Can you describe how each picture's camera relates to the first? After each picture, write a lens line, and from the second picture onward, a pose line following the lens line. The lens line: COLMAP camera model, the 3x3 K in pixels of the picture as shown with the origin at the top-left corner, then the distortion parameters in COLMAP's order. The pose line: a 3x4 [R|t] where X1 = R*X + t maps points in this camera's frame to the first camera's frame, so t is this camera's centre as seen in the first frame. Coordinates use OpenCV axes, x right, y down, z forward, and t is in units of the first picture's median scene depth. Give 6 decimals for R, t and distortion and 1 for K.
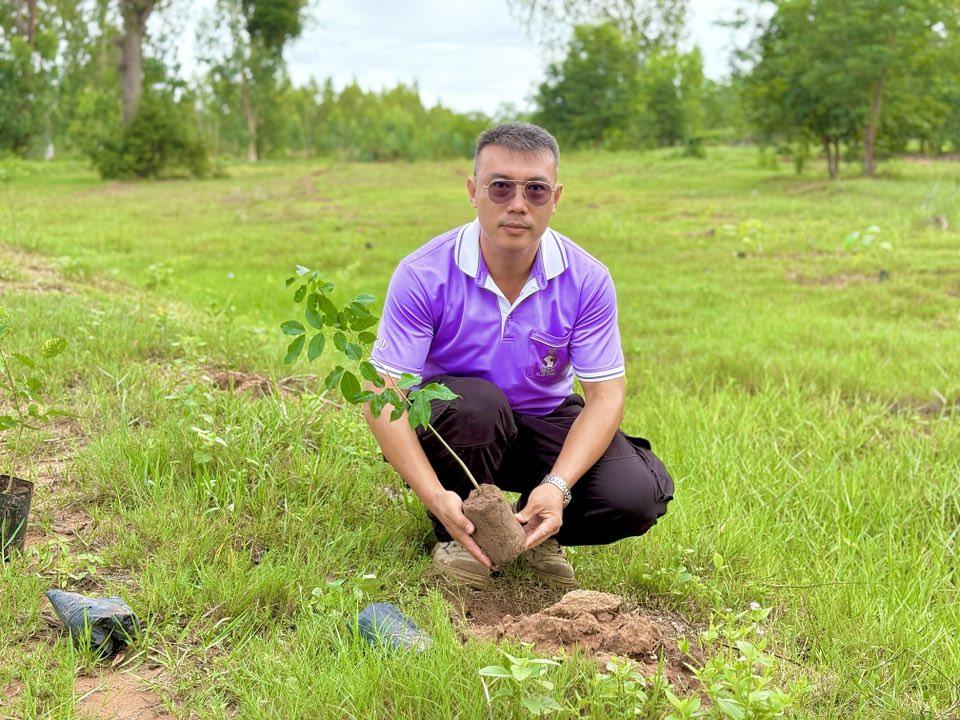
lens RADIAL K [[1461.0, 0, 498.1], [0, 1461.0, 381.3], [0, 0, 1]] dist [0.228349, -0.837628]
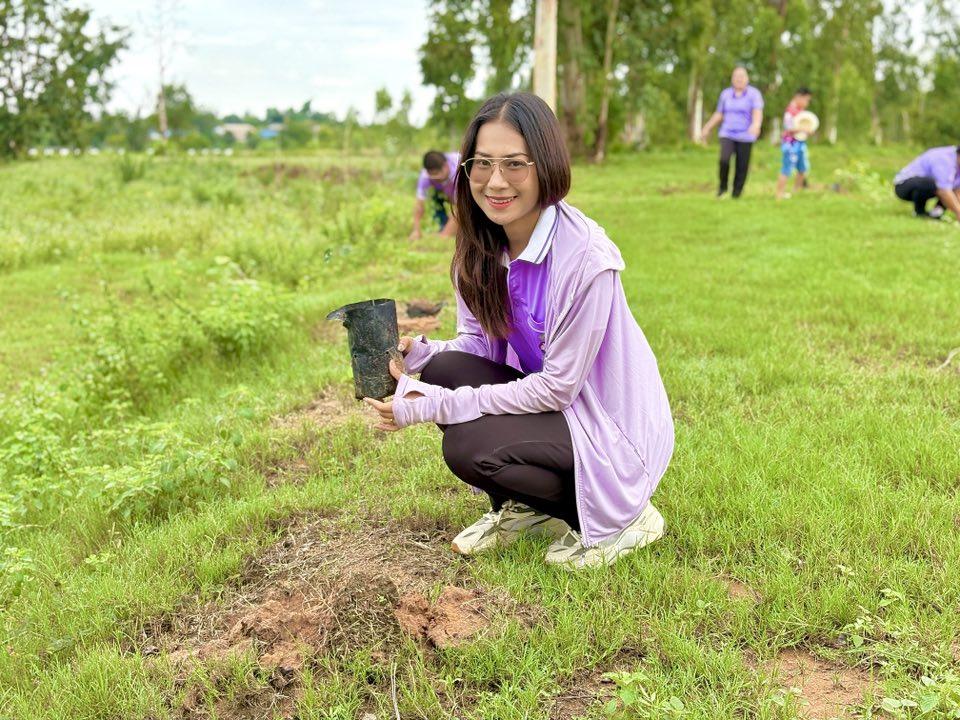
lens RADIAL K [[1460.9, 0, 480.0], [0, 1460.9, 360.0], [0, 0, 1]] dist [0.246546, -0.913772]
pose [[0.909123, 0.073698, -0.409957, -0.118939], [-0.074860, 0.997106, 0.013239, -0.021740], [0.409746, 0.018654, 0.912009, 0.133657]]
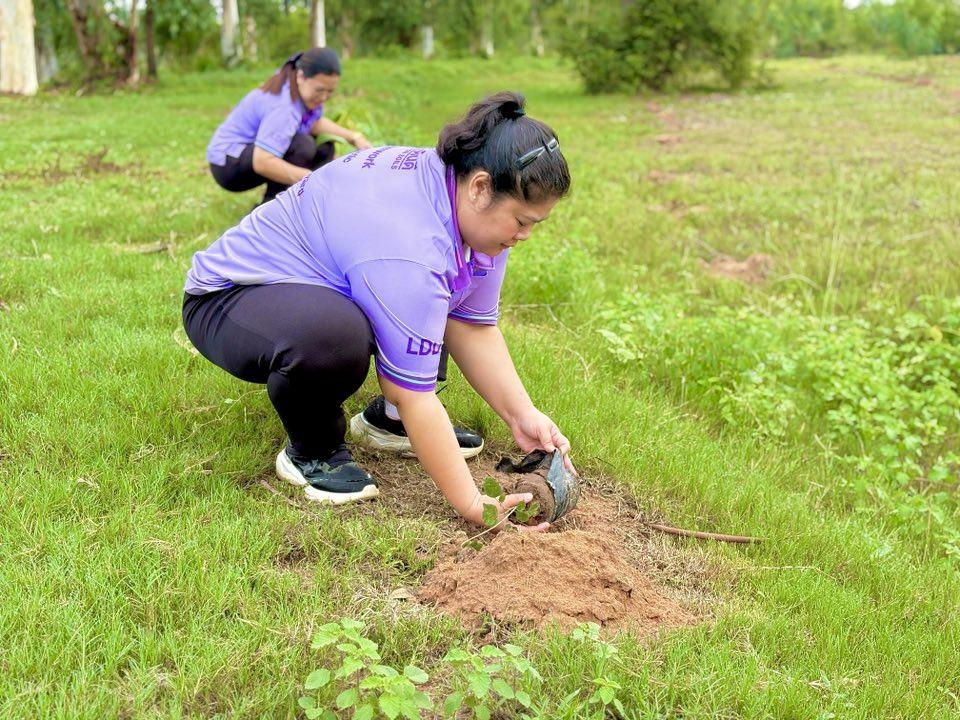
lens RADIAL K [[1461.0, 0, 498.1], [0, 1461.0, 381.3], [0, 0, 1]] dist [0.228349, -0.837628]
pose [[0.978996, 0.042848, -0.199325, -0.132705], [-0.028601, 0.996862, 0.073813, -0.044507], [0.201862, -0.066562, 0.977149, 0.276000]]
